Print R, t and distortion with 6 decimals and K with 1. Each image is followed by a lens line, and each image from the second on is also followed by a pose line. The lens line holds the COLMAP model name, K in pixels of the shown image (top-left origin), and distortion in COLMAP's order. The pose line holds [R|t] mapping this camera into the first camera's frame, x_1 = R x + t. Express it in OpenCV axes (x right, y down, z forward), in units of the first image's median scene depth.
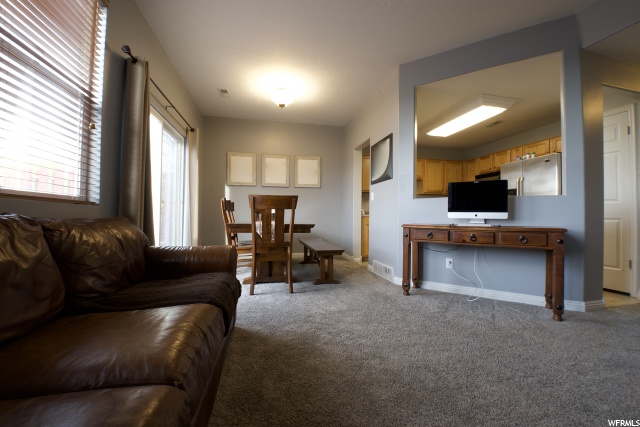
lens RADIAL K [[266.9, 0, 320.0], [0, 266.9, 213.5], [0, 0, 1]] dist [-0.000912, -0.011829]
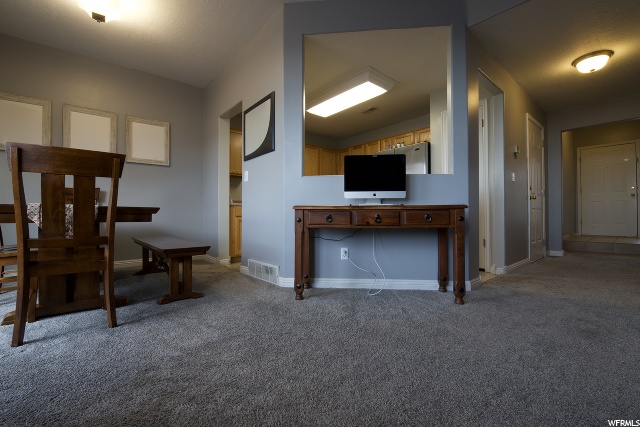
lens RADIAL K [[279.5, 0, 320.0], [0, 279.5, 213.5], [0, 0, 1]] dist [0.002726, -0.012559]
pose [[0.880528, -0.008354, 0.473921, 0.001507], [0.008183, 0.999964, 0.002424, 0.059697], [-0.473924, 0.001743, 0.880564, 0.269051]]
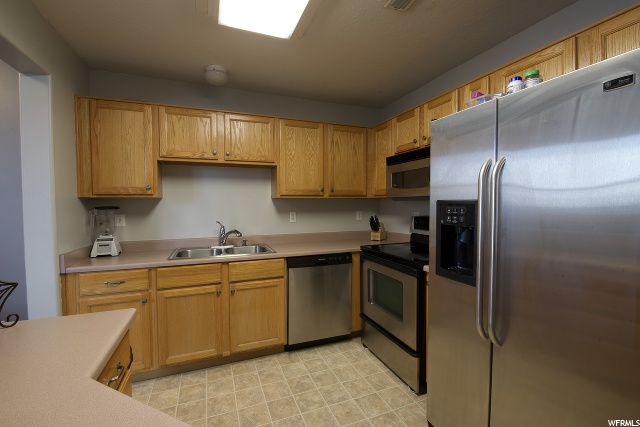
lens RADIAL K [[279.5, 0, 320.0], [0, 279.5, 213.5], [0, 0, 1]] dist [0.002726, -0.012559]
pose [[0.986160, -0.022555, 0.164255, 0.733170], [0.014541, 0.998652, 0.049829, -0.136270], [-0.165157, -0.046751, 0.985159, 1.025522]]
